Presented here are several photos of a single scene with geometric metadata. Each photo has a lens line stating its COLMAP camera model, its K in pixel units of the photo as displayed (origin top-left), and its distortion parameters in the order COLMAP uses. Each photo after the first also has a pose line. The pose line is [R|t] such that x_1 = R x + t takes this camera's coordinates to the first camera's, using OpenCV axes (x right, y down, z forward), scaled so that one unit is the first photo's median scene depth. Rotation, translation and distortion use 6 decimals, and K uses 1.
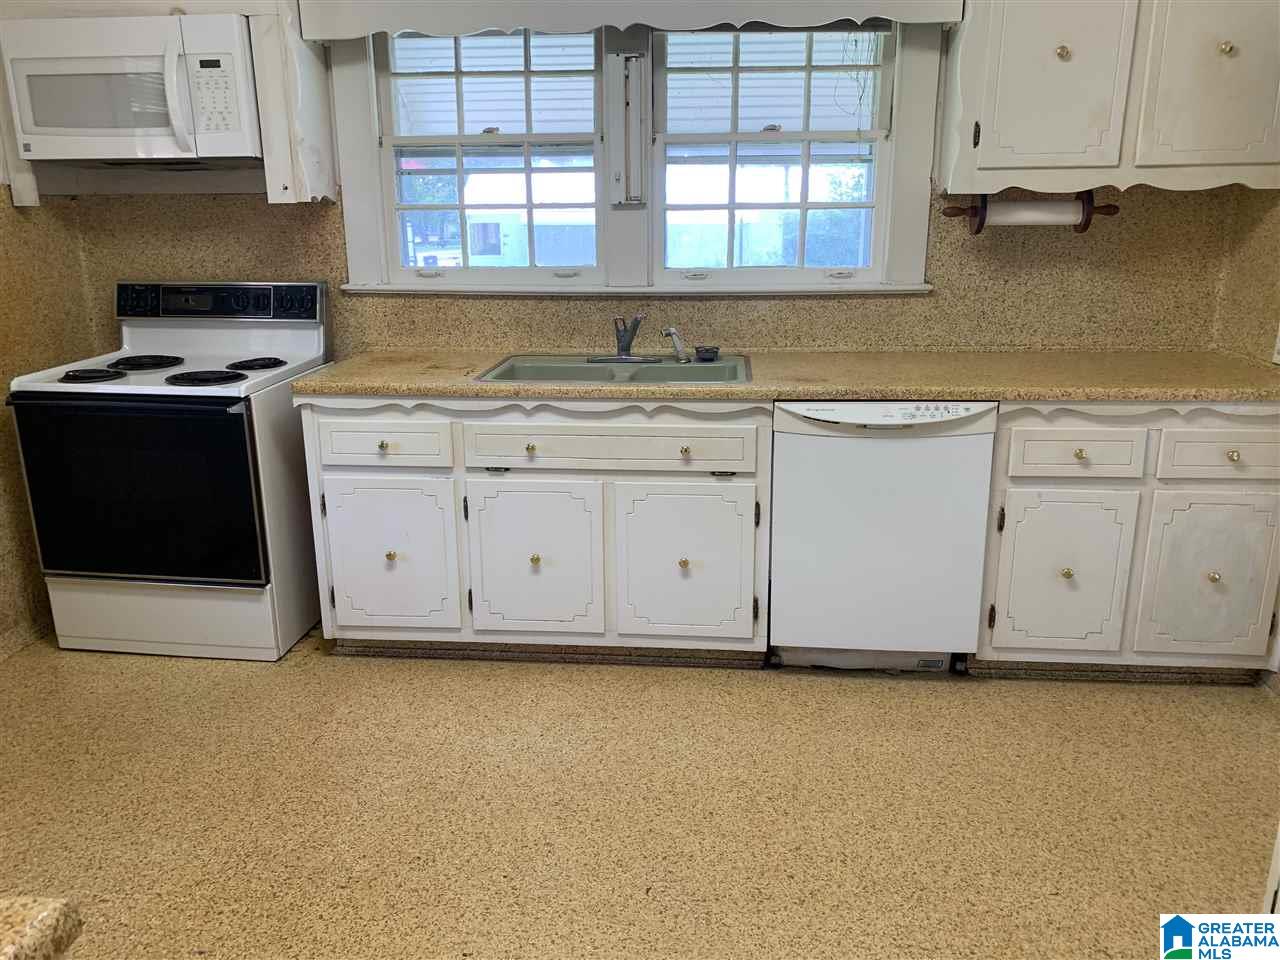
lens RADIAL K [[969.6, 0, 613.0], [0, 969.6, 476.8], [0, 0, 1]] dist [0.047192, -0.054801]
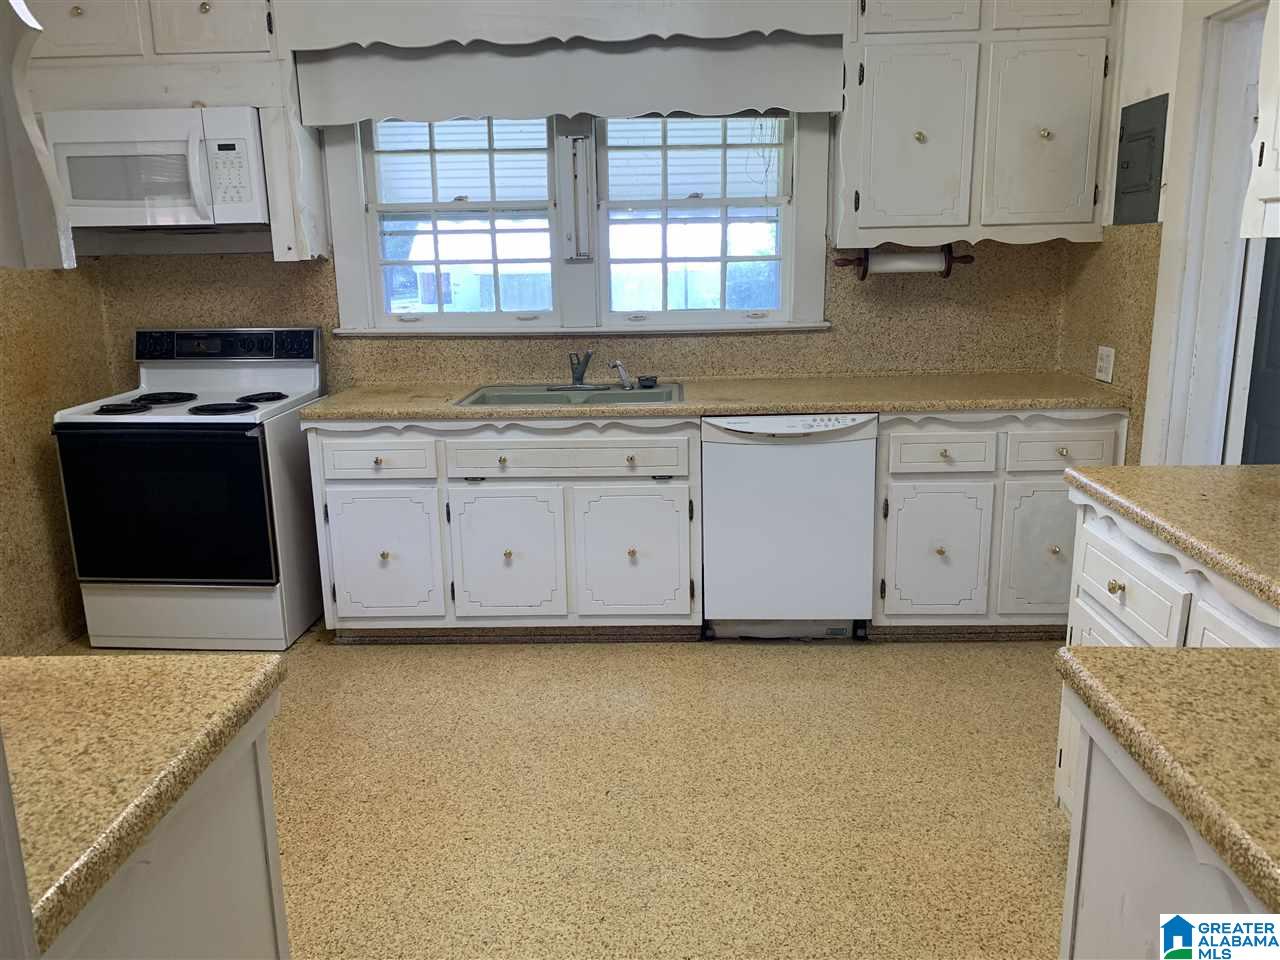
lens RADIAL K [[969.6, 0, 613.0], [0, 969.6, 476.8], [0, 0, 1]] dist [0.047192, -0.054801]
pose [[0.998573, -0.022314, 0.048514, -0.006288], [0.024535, 0.998656, -0.045664, 0.046976], [-0.047430, 0.046789, 0.997778, -0.197030]]
